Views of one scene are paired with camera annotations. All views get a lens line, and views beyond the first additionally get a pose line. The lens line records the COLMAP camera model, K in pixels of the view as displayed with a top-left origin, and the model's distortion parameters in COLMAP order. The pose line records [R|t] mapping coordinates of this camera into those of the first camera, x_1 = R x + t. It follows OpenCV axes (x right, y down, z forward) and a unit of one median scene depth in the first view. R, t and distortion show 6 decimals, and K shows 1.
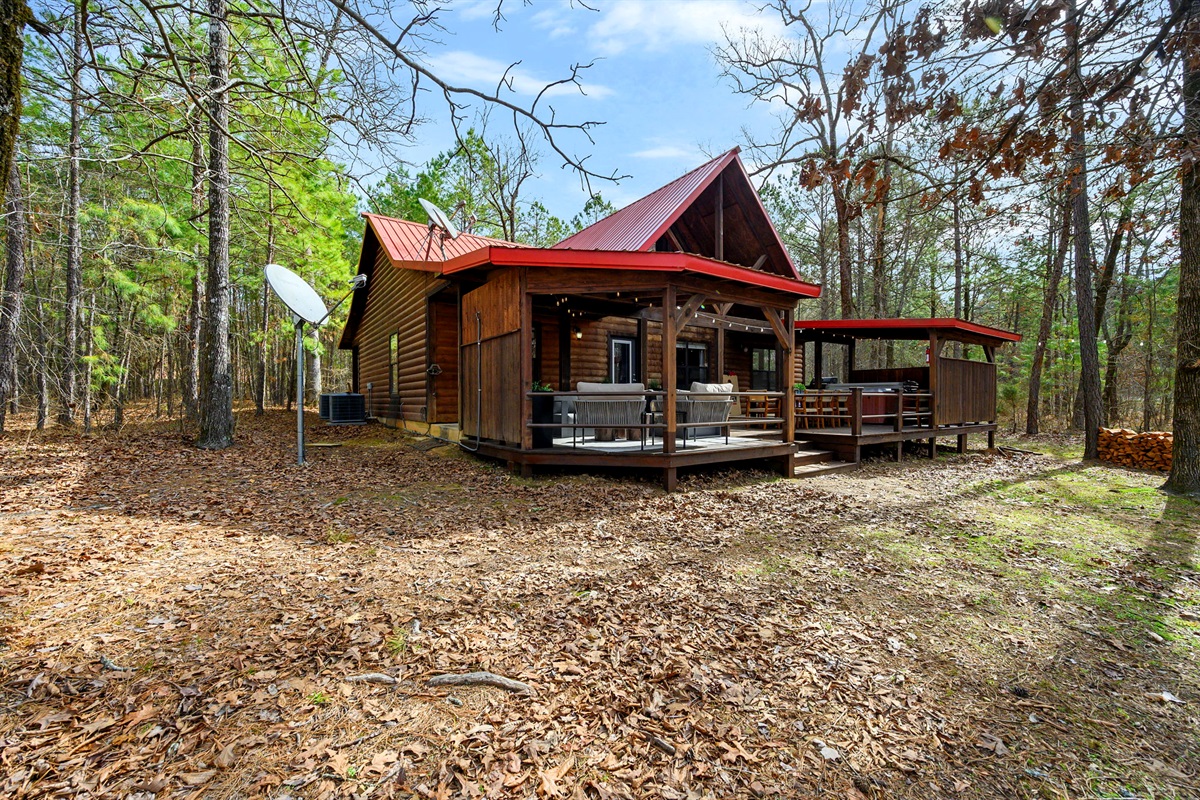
lens RADIAL K [[469.6, 0, 602.0], [0, 469.6, 405.7], [0, 0, 1]] dist [0.000656, 0.000001]
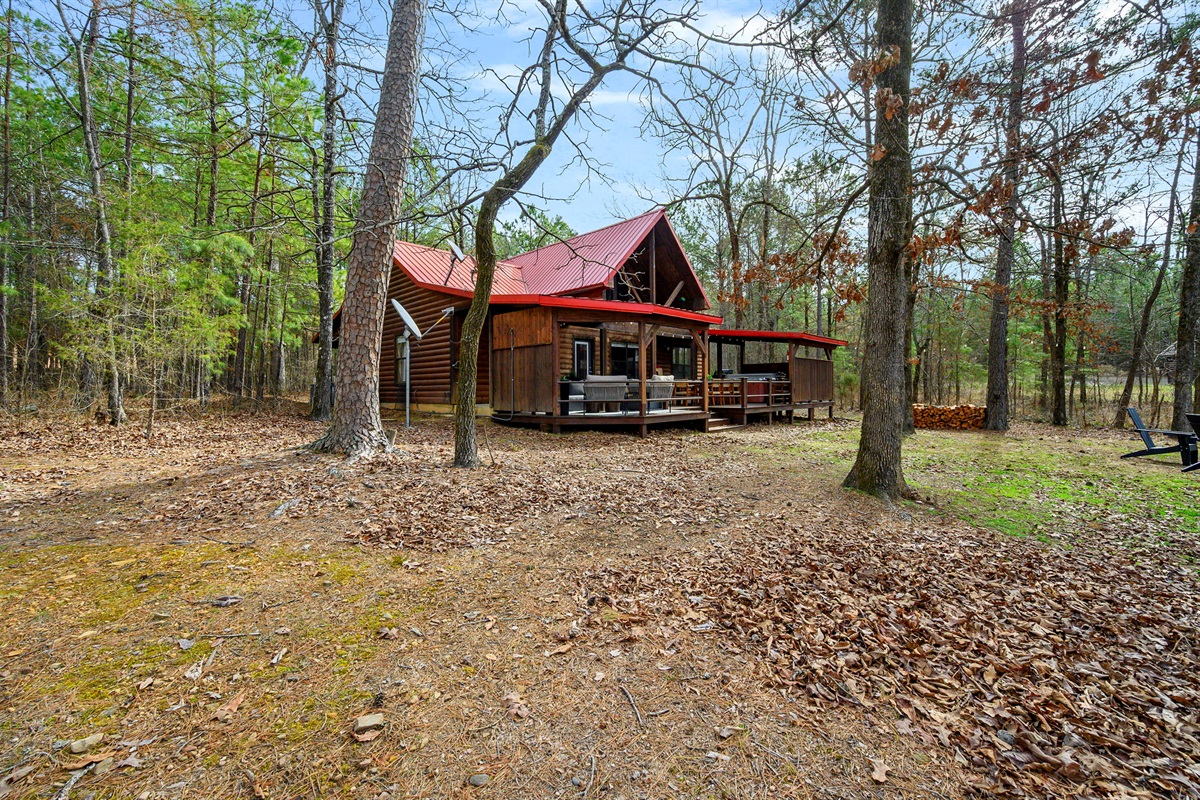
lens RADIAL K [[469.6, 0, 598.1], [0, 469.6, 391.9], [0, 0, 1]] dist [0.000656, 0.000001]
pose [[0.982874, -0.008099, 0.184099, -0.191740], [0.008959, 0.999953, -0.003838, 0.009788], [-0.184059, 0.005422, 0.982900, -0.382479]]
